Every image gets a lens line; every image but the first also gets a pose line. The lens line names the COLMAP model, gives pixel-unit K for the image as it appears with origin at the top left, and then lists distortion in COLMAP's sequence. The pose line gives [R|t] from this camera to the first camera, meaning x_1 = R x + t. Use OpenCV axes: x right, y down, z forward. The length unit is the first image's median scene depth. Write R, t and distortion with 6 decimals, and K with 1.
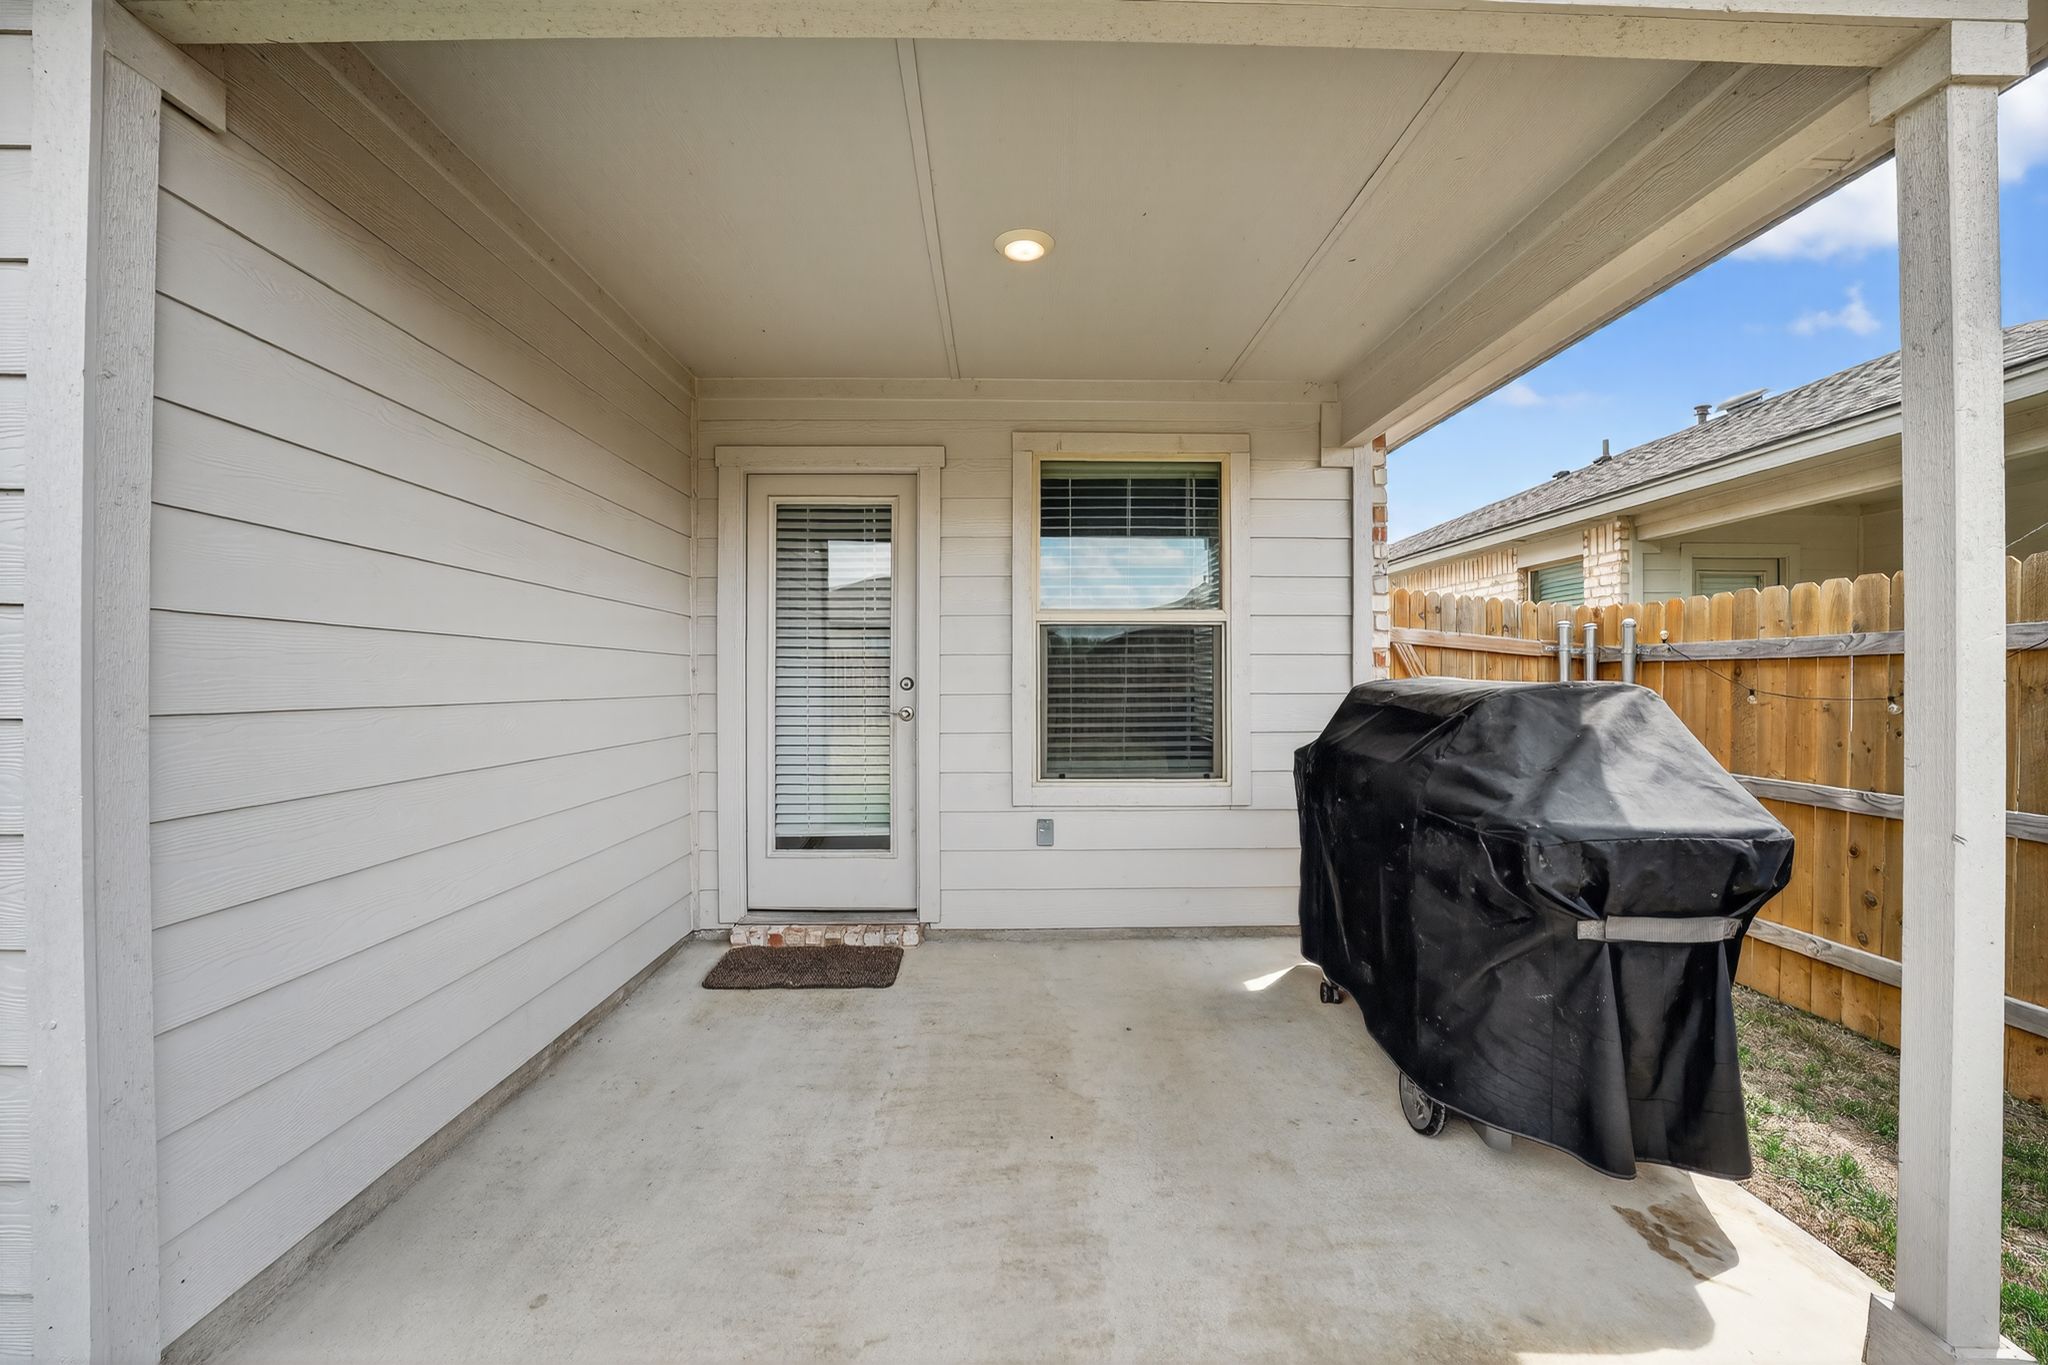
lens RADIAL K [[839.1, 0, 1022.0], [0, 839.1, 680.7], [0, 0, 1]] dist [-0.026438, 0.000986]
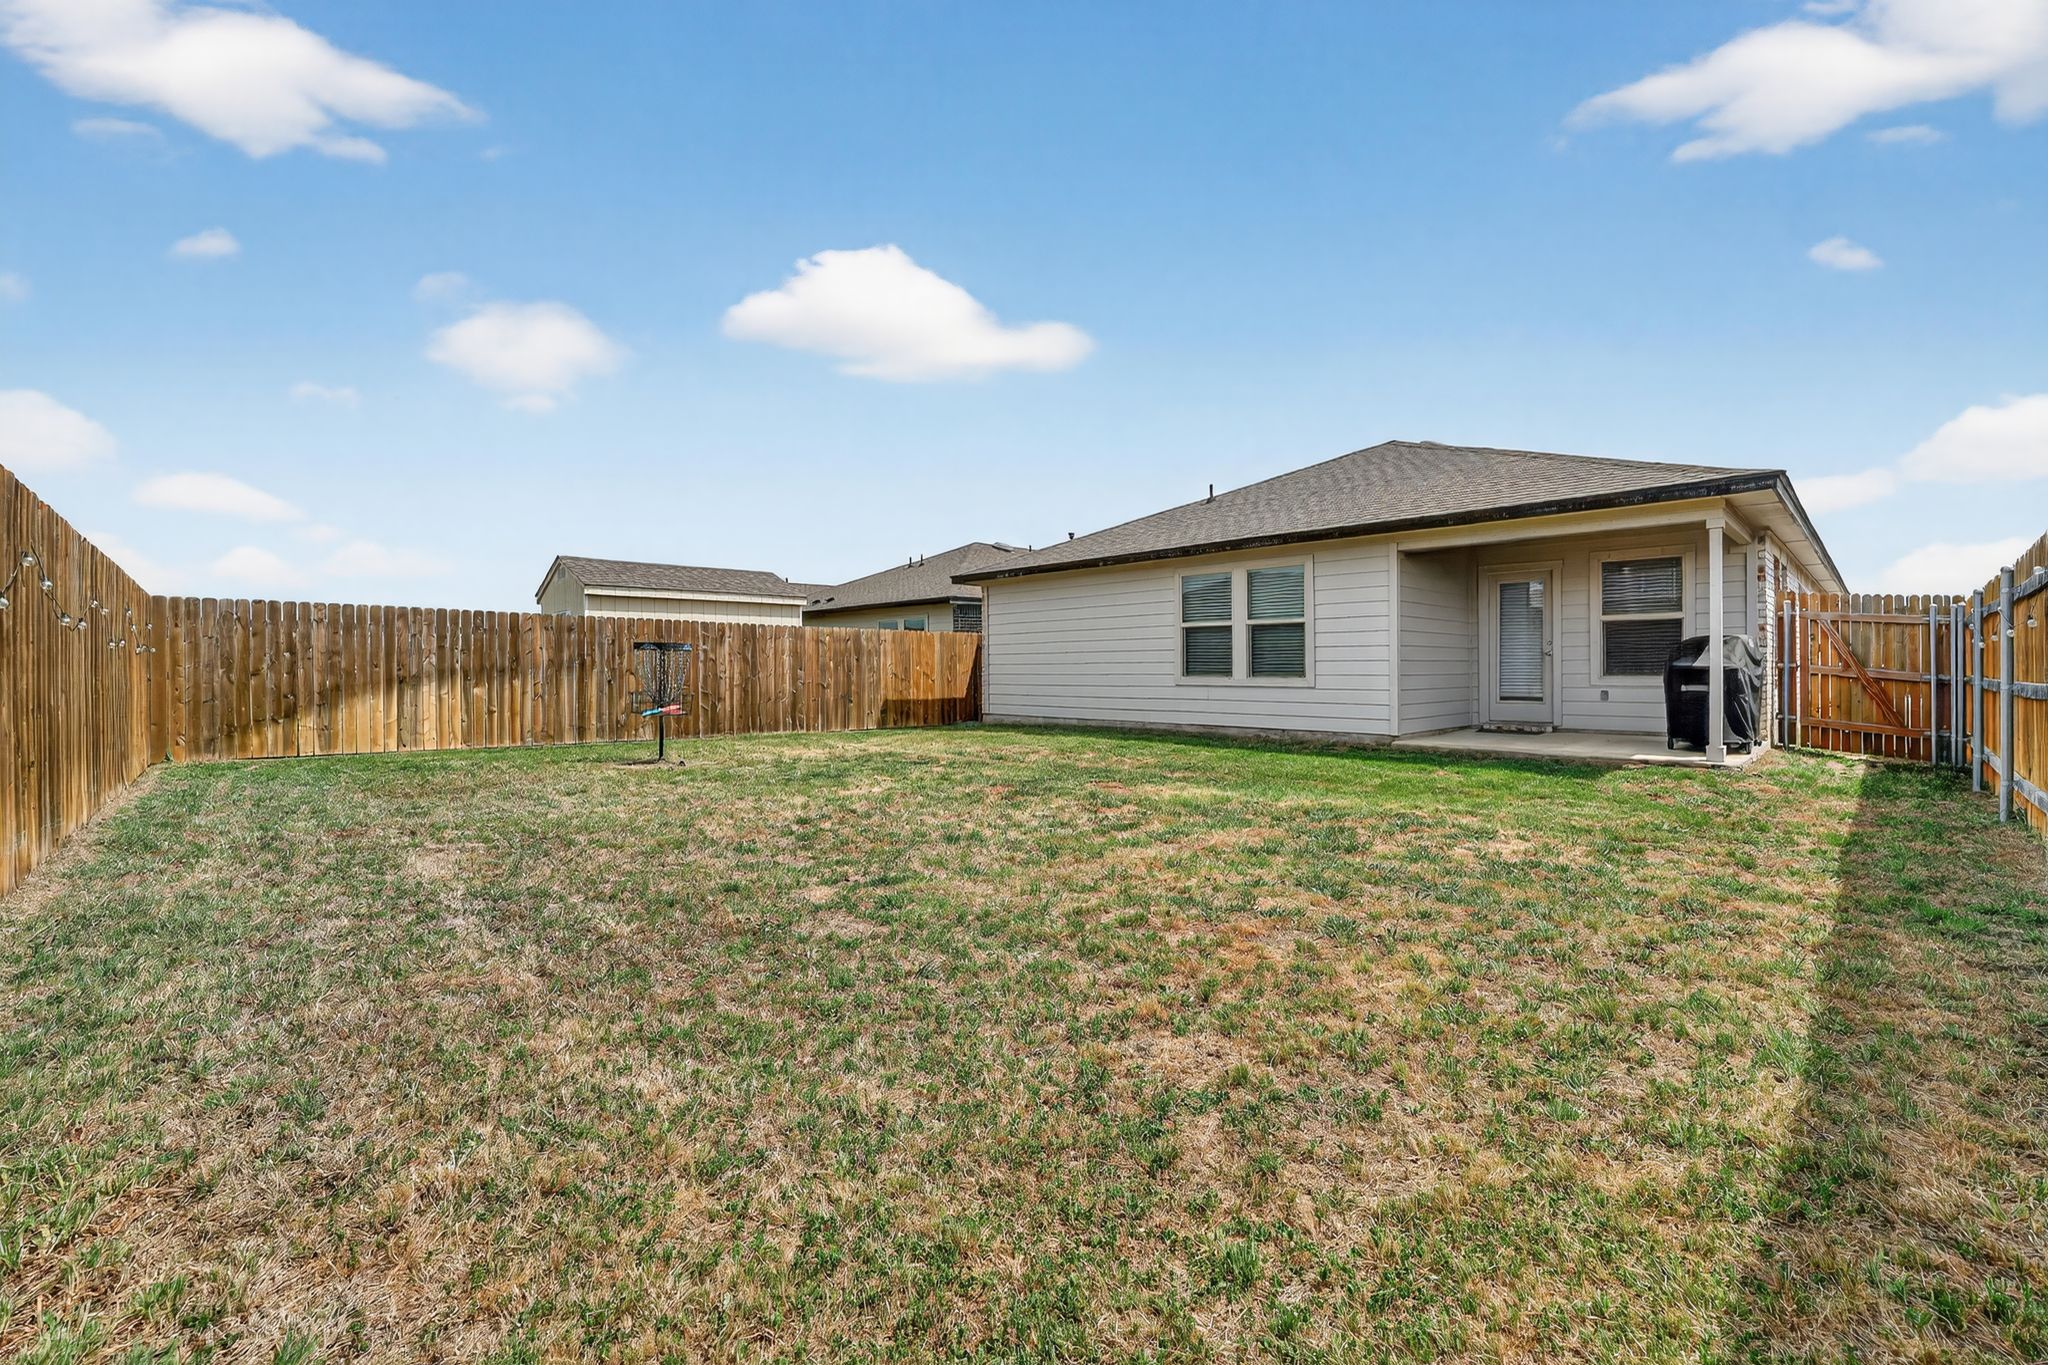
lens RADIAL K [[839.1, 0, 1016.1], [0, 839.1, 668.2], [0, 0, 1]] dist [-0.026438, 0.000986]
pose [[0.678405, 0.002035, -0.734685, 0.731446], [0.000794, 0.999994, 0.003503, 0.078549], [0.734688, -0.002960, 0.678399, -2.335389]]
